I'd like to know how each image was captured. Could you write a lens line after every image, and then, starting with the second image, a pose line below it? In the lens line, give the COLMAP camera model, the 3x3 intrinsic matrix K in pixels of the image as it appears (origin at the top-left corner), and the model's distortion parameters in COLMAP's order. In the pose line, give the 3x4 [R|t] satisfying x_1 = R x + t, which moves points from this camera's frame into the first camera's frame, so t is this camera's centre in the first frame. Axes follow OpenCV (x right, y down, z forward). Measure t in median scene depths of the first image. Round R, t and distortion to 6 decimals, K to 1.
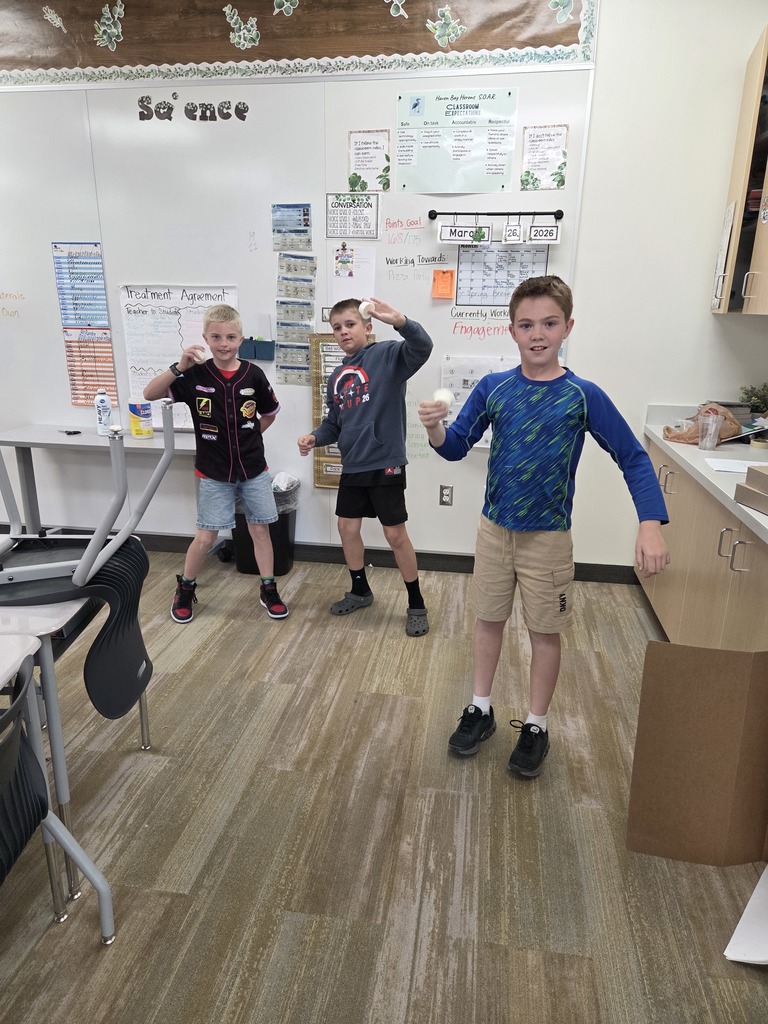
lens RADIAL K [[680.9, 0, 384.5], [0, 680.9, 513.4], [0, 0, 1]] dist [-0.000699, 0.005486]
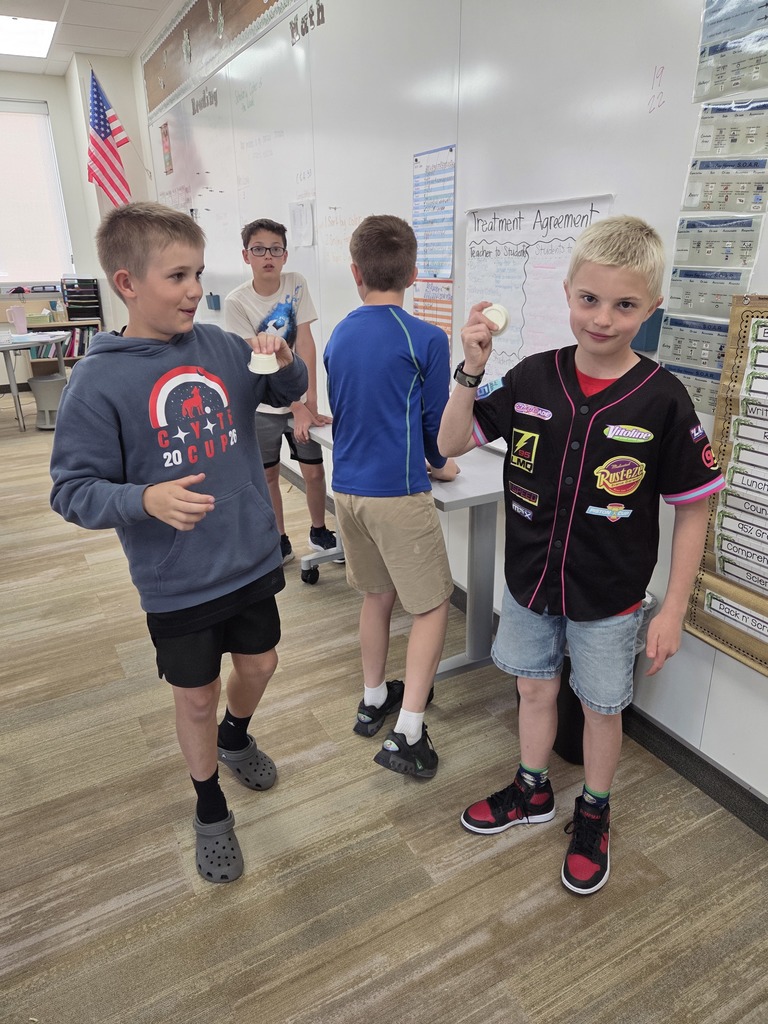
lens RADIAL K [[680.9, 0, 383.0], [0, 680.9, 506.6], [0, 0, 1]] dist [-0.000699, 0.005486]
pose [[0.611226, 0.253137, -0.749883, 0.104126], [-0.210474, 0.965344, 0.154313, -0.153334], [0.762957, 0.063511, 0.643321, 0.556724]]
